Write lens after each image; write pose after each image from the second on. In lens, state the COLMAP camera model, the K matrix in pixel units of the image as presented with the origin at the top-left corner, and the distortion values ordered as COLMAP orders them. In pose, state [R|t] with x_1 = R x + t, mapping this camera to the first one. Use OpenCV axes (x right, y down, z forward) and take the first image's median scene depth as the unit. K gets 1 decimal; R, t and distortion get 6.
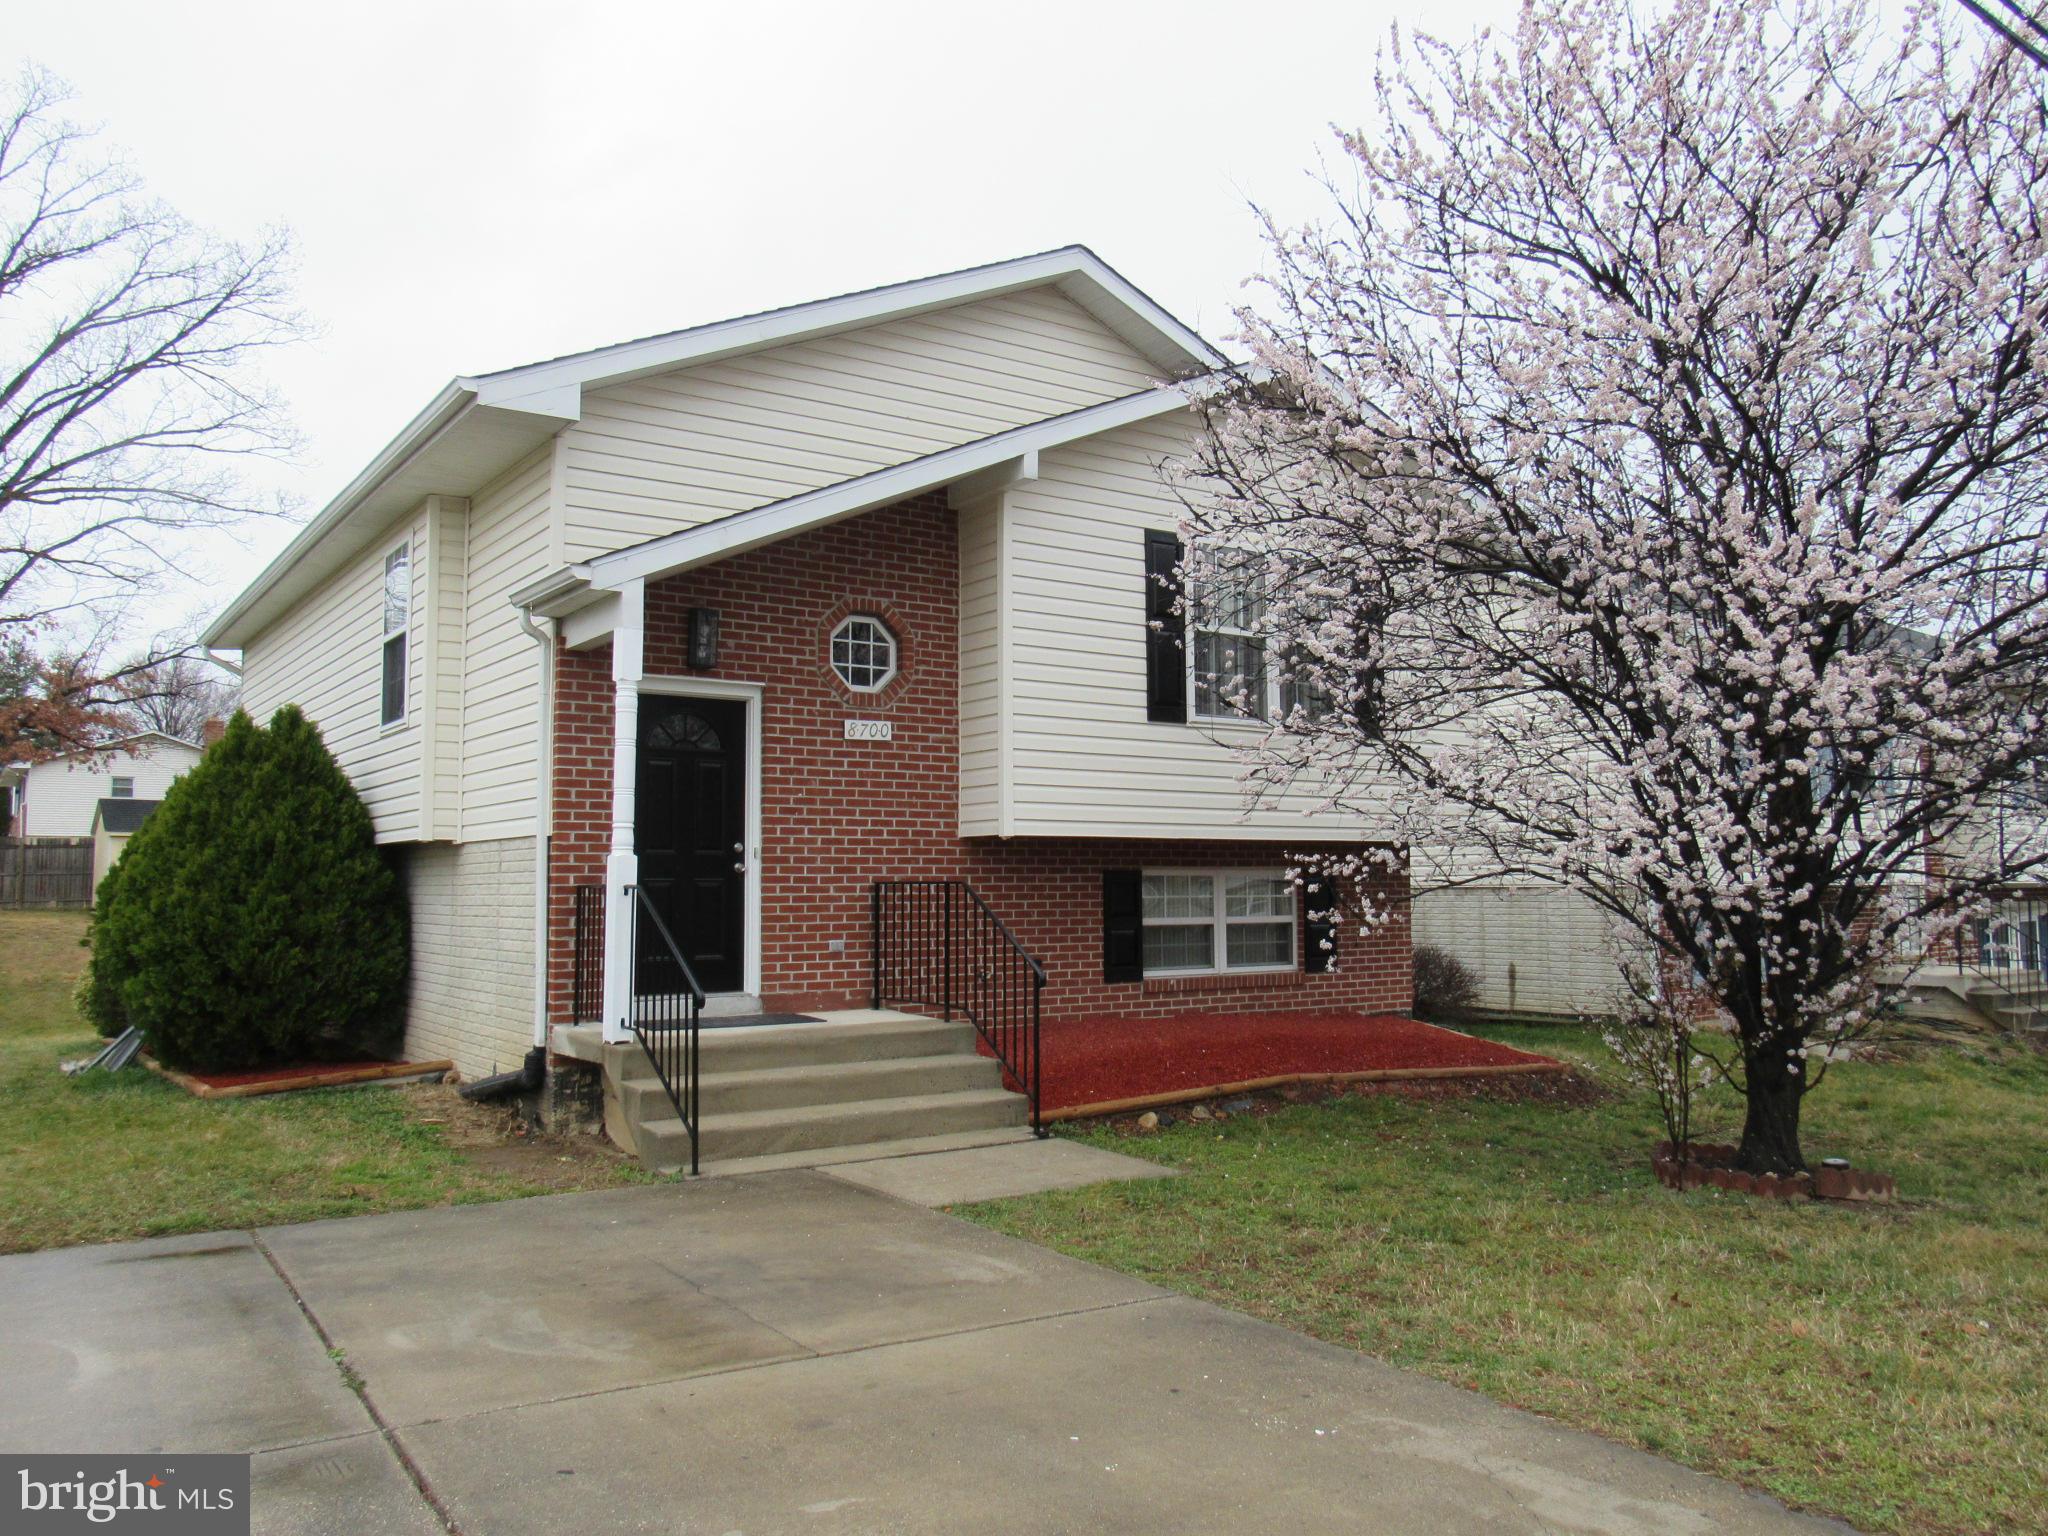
lens RADIAL K [[1487.7, 0, 1024.0], [0, 1487.7, 768.0], [0, 0, 1]] dist [-0.027757, 0.006047]
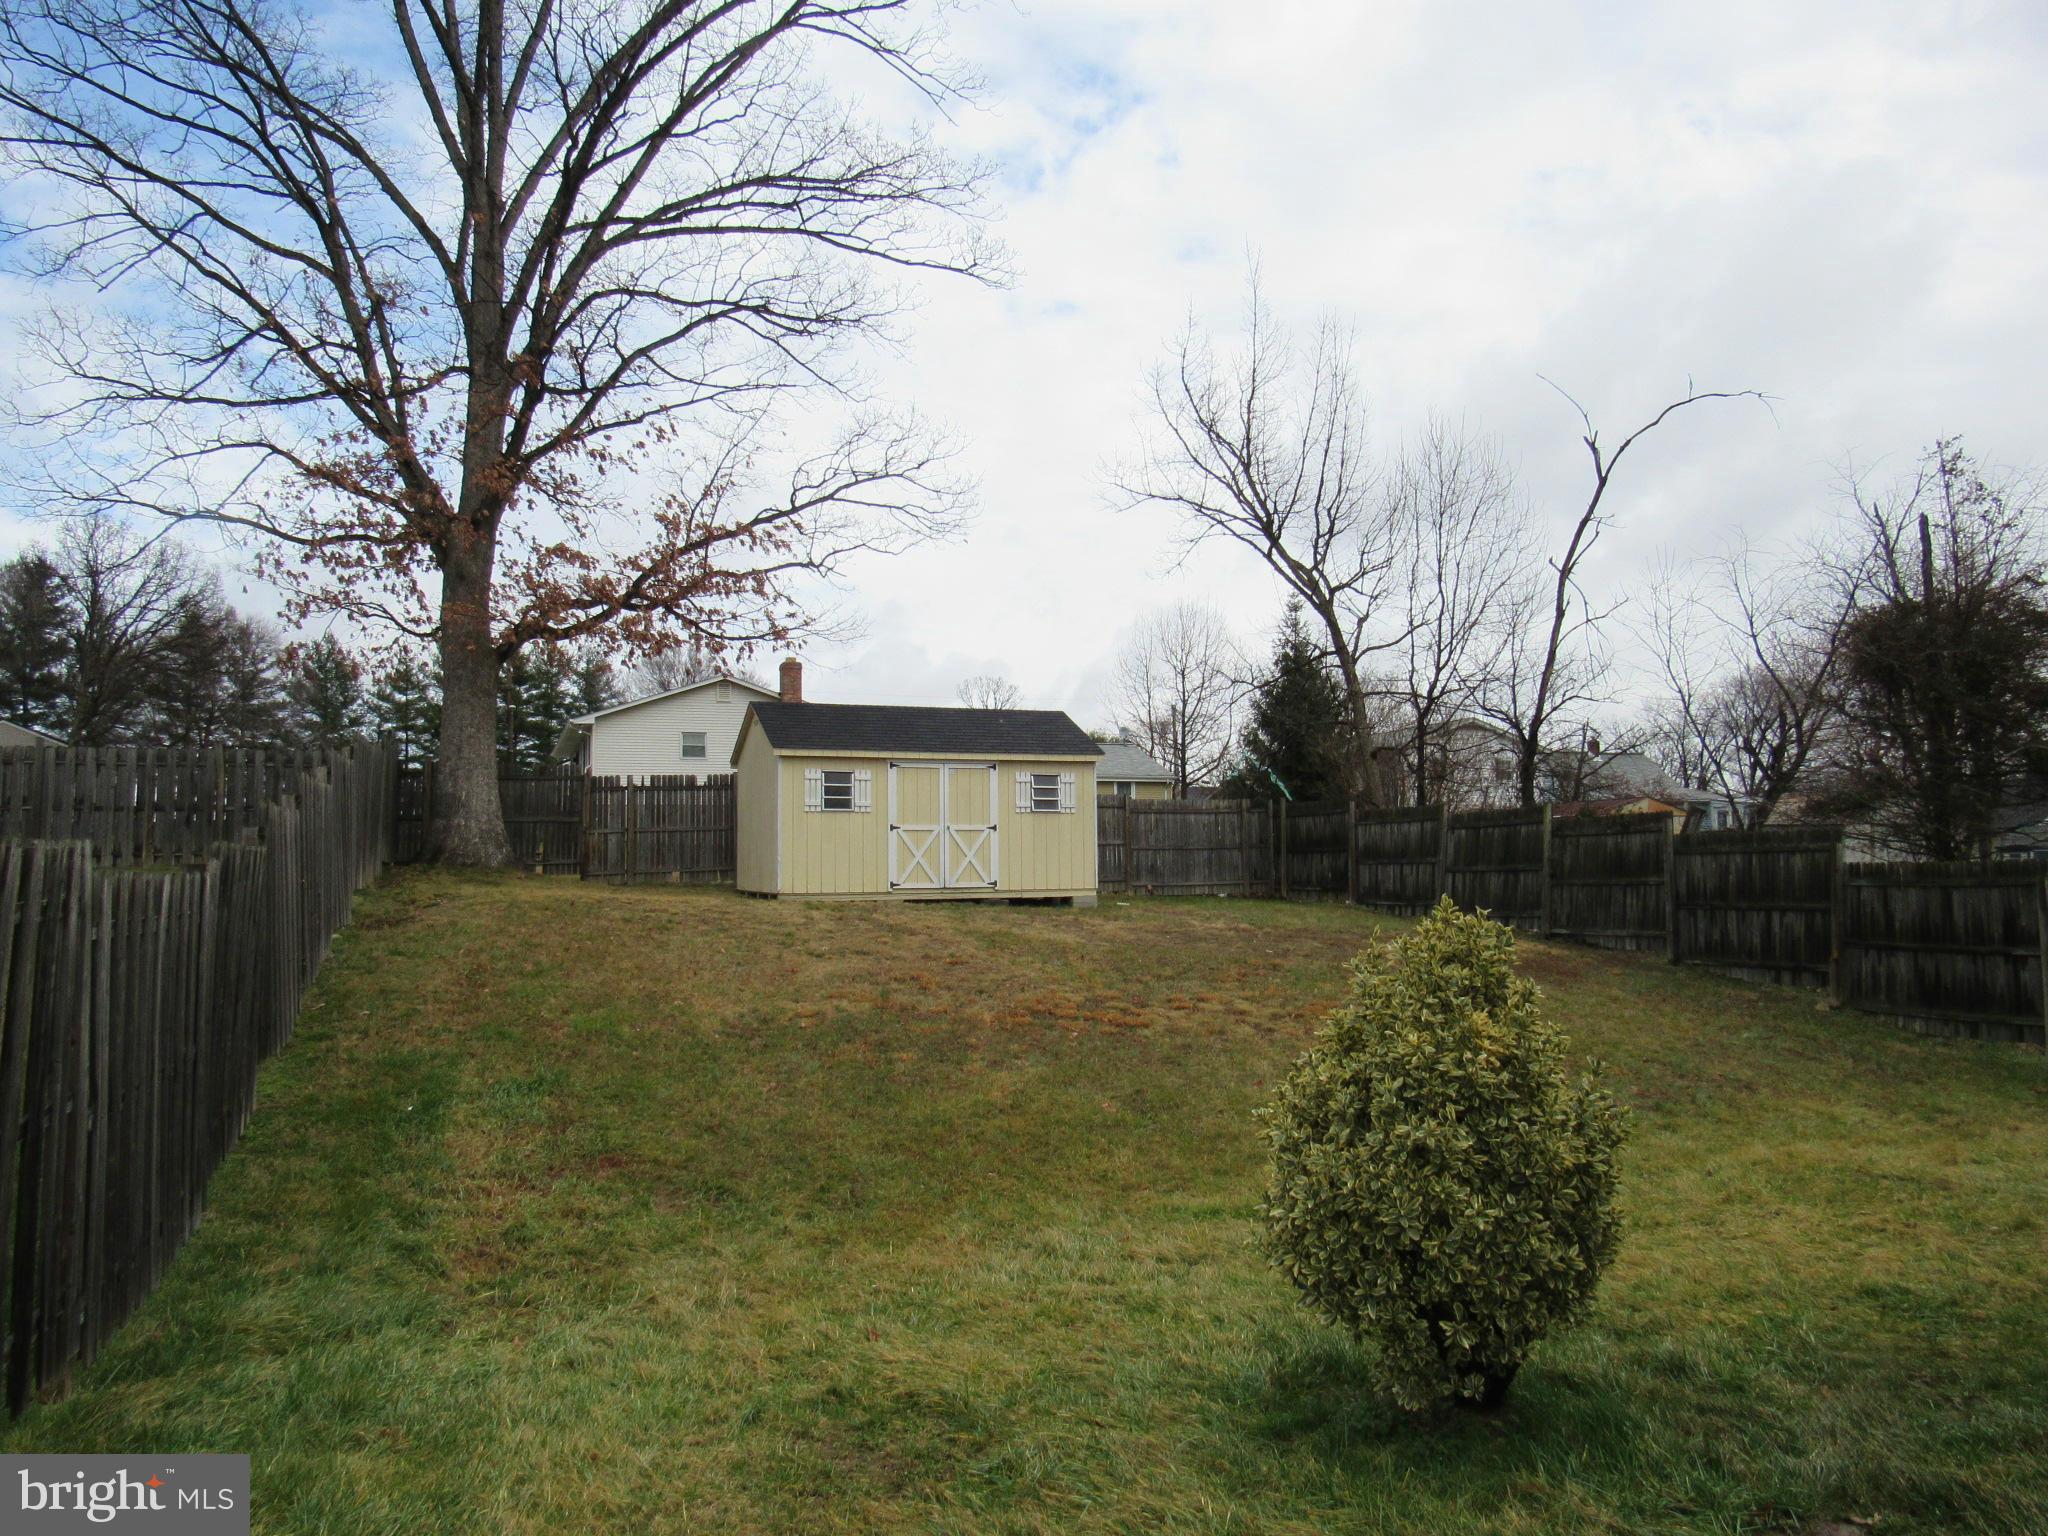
lens RADIAL K [[1469.0, 0, 1024.0], [0, 1469.0, 768.0], [0, 0, 1]] dist [-0.022738, 0.006155]
pose [[0.960894, -0.023457, -0.275919, -0.326529], [0.023198, 0.999722, -0.004203, 0.049766], [0.275941, -0.002362, 0.961172, 0.415591]]
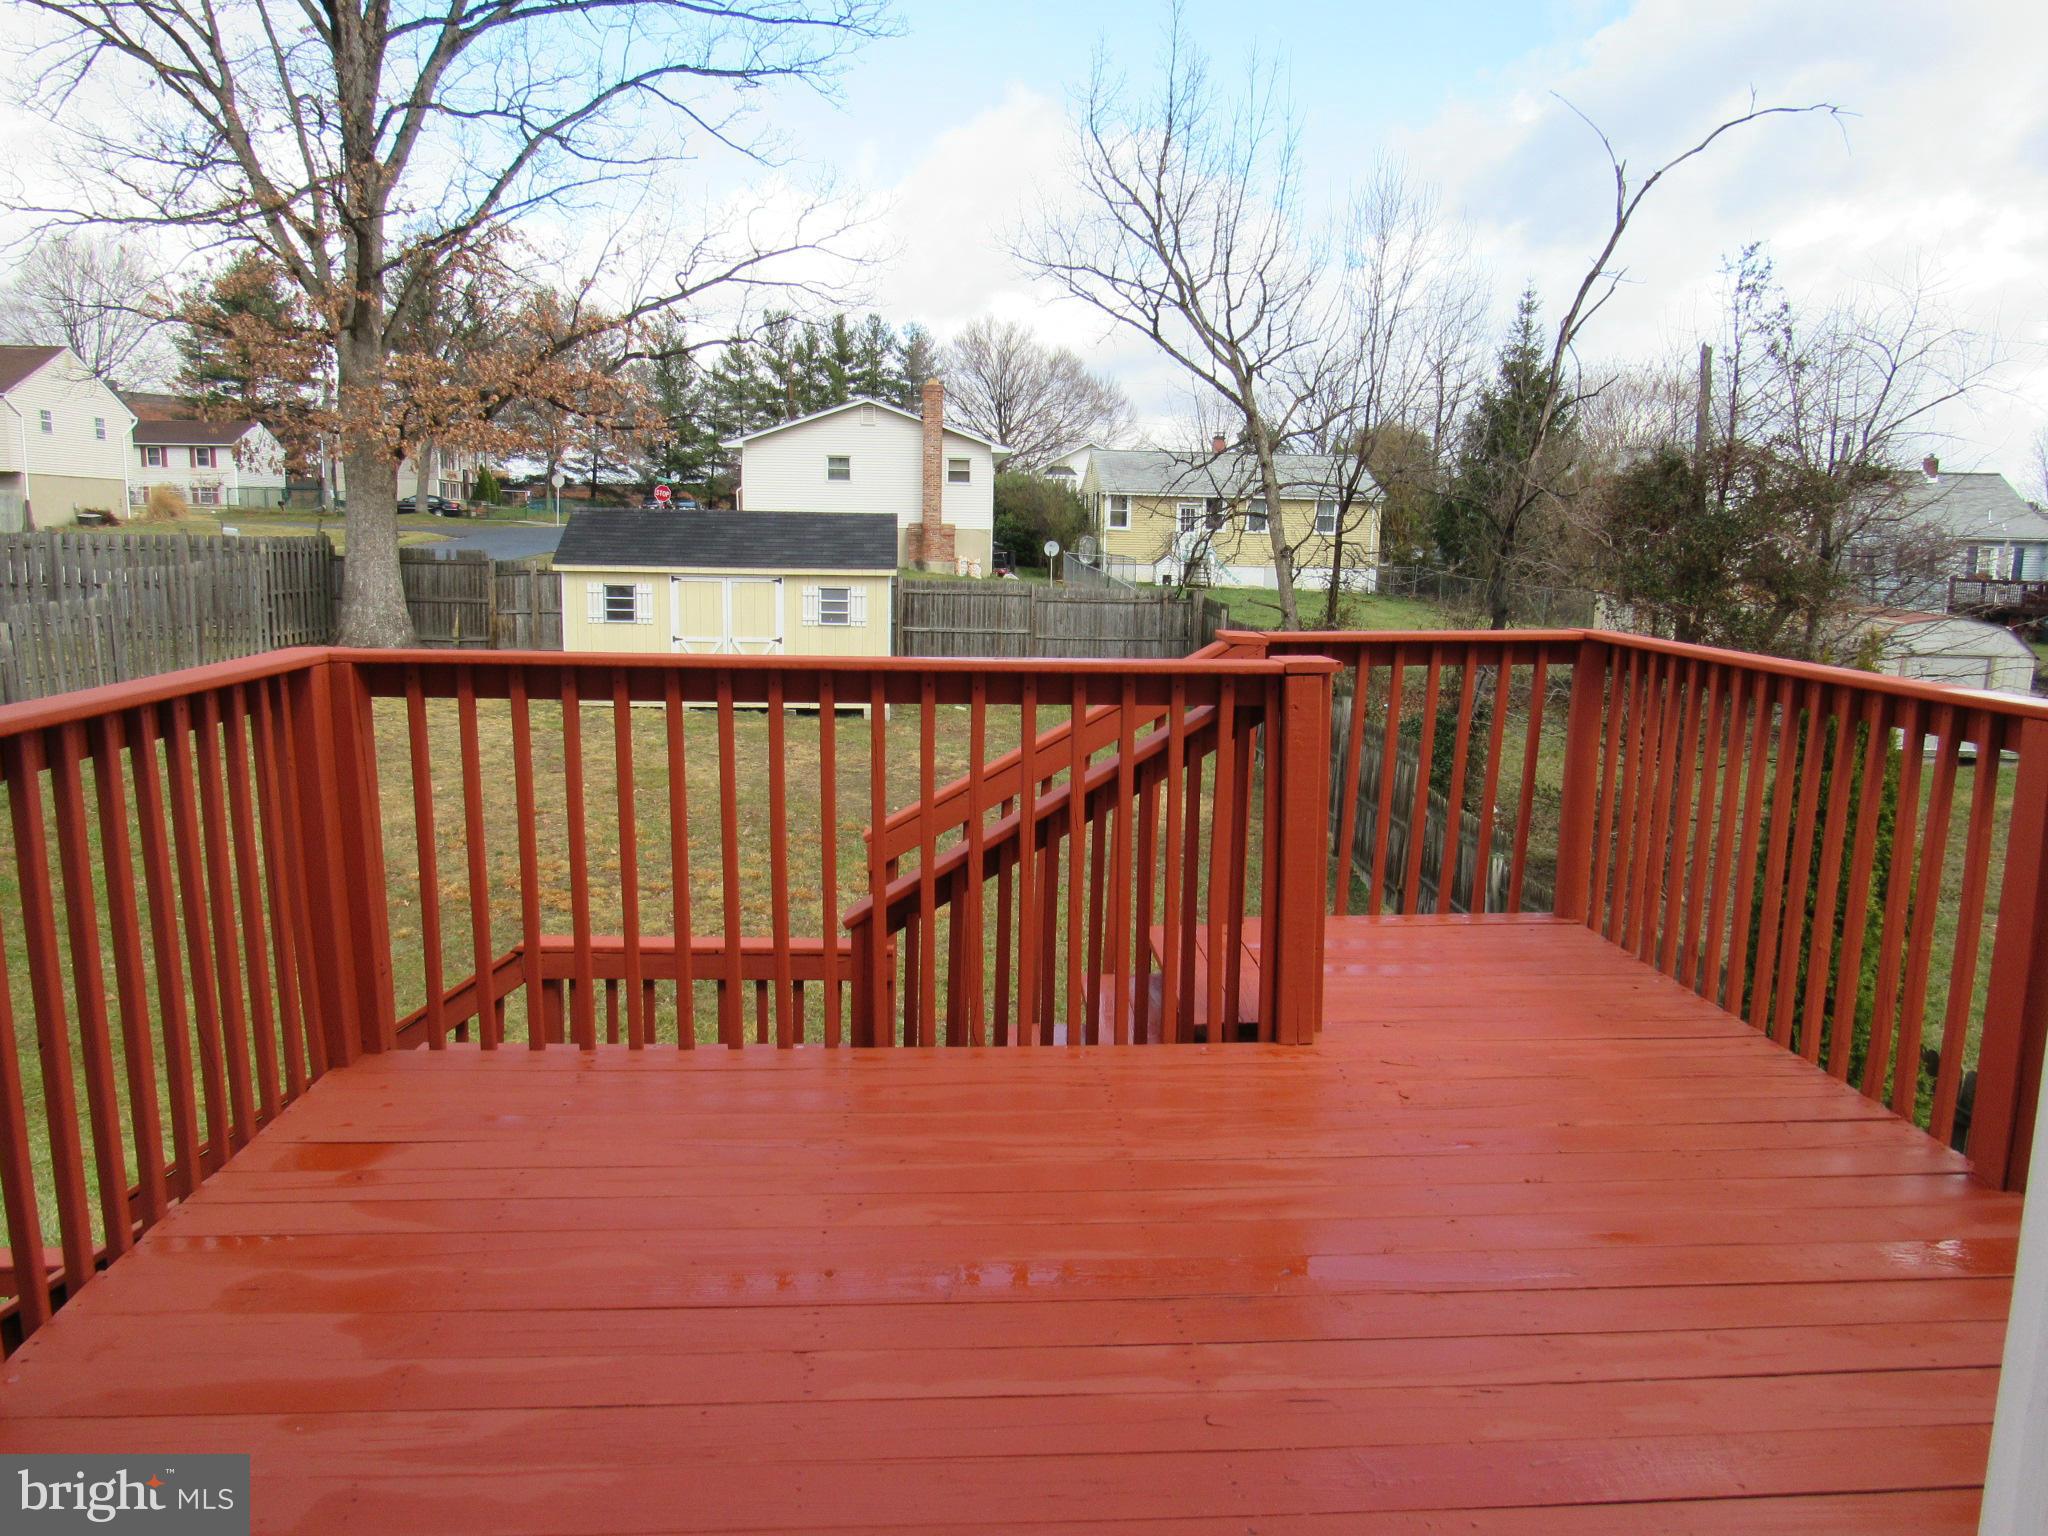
lens RADIAL K [[1487.7, 0, 1024.0], [0, 1487.7, 768.0], [0, 0, 1]] dist [-0.027757, 0.006047]
pose [[0.840615, 0.110615, -0.530218, -0.095372], [0.010326, 0.975473, 0.219877, -0.008980], [0.541535, -0.190307, 0.818855, 0.518109]]
